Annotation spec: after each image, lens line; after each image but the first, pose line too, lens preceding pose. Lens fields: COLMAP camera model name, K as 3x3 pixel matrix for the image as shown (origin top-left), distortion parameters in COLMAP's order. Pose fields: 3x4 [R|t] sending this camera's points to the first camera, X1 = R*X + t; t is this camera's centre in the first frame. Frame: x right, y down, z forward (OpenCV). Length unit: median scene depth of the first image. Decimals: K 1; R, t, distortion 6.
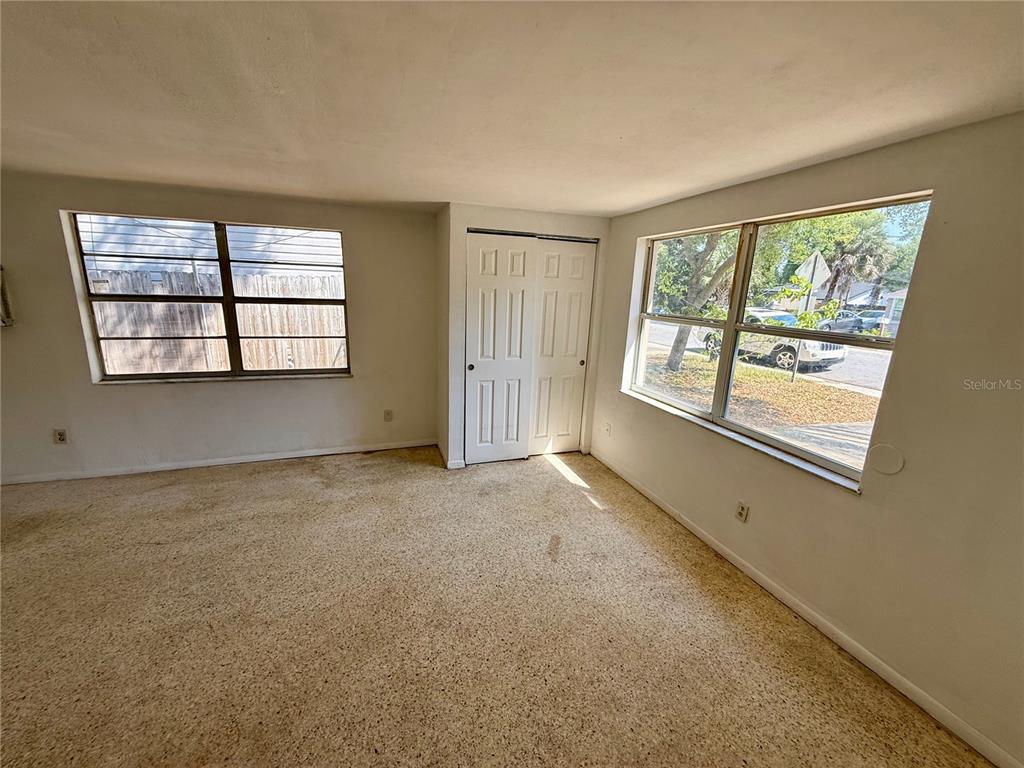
lens RADIAL K [[409.7, 0, 509.2], [0, 409.7, 382.4], [0, 0, 1]] dist [-0.000530, 0.000177]
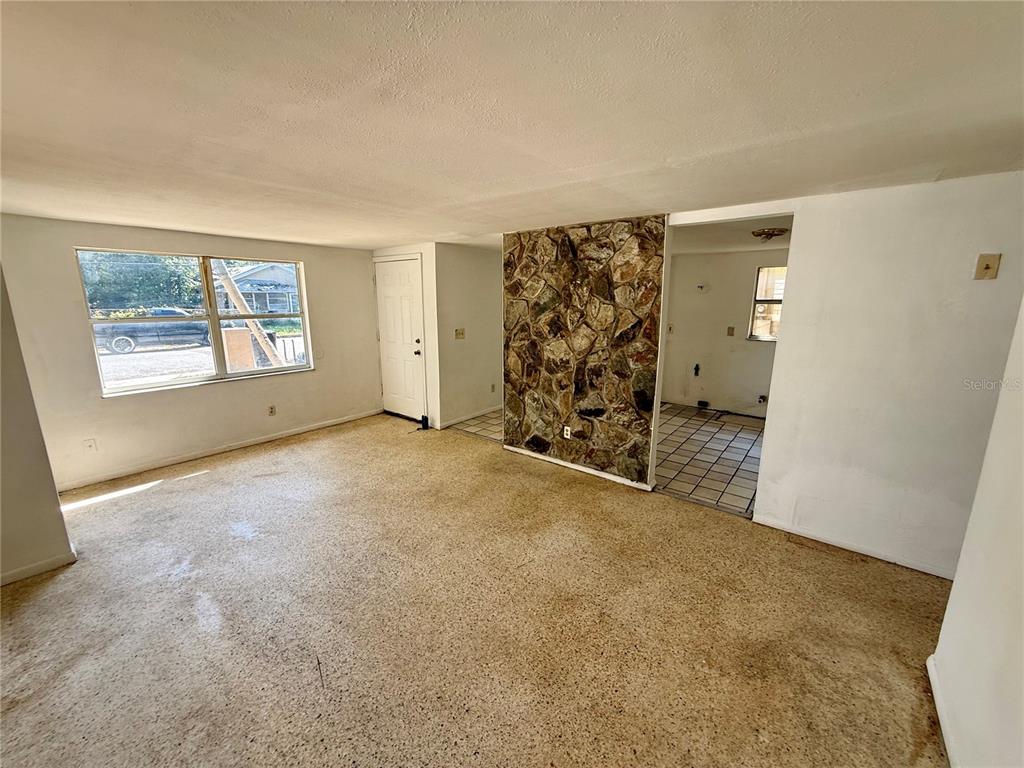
lens RADIAL K [[408.7, 0, 508.6], [0, 408.7, 382.8], [0, 0, 1]] dist [0.000475, -0.000061]
pose [[-0.534273, -0.204973, 0.820084, -1.096022], [0.174638, 0.922461, 0.344336, -0.187827], [-0.827075, 0.327187, -0.457050, 0.635044]]
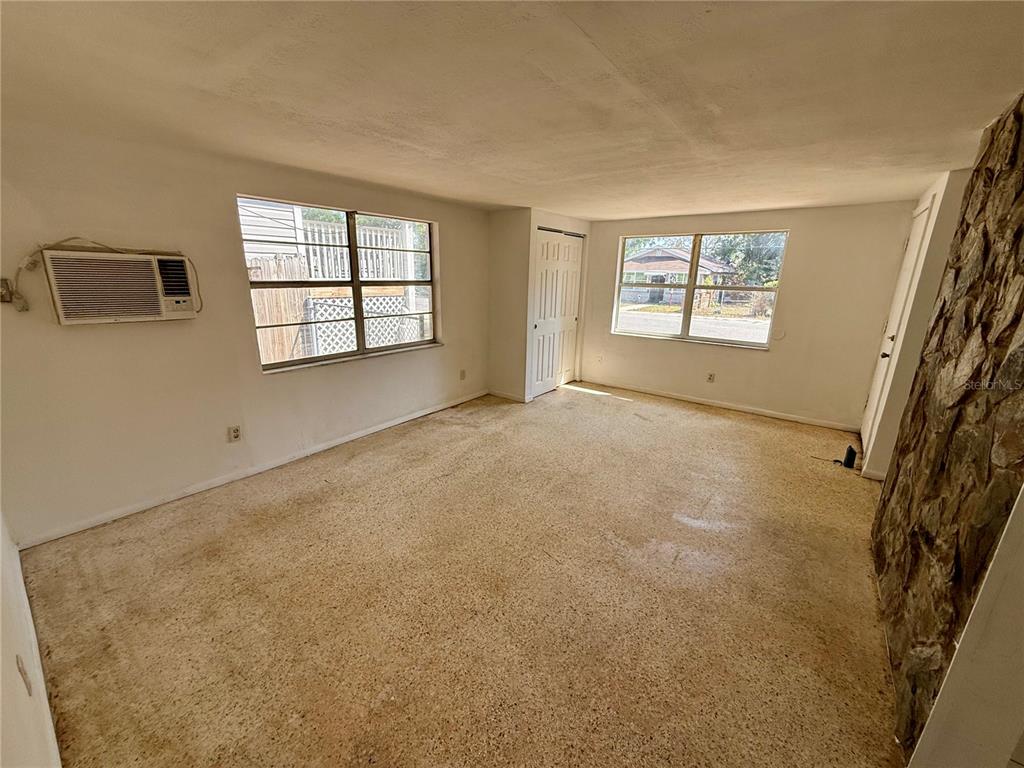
lens RADIAL K [[408.7, 0, 508.6], [0, 408.7, 382.8], [0, 0, 1]] dist [0.000475, -0.000061]
pose [[0.832951, -0.162946, 0.528811, -0.944410], [0.137399, 0.986635, 0.087596, 0.017871], [-0.536017, -0.000305, 0.844207, -0.128151]]
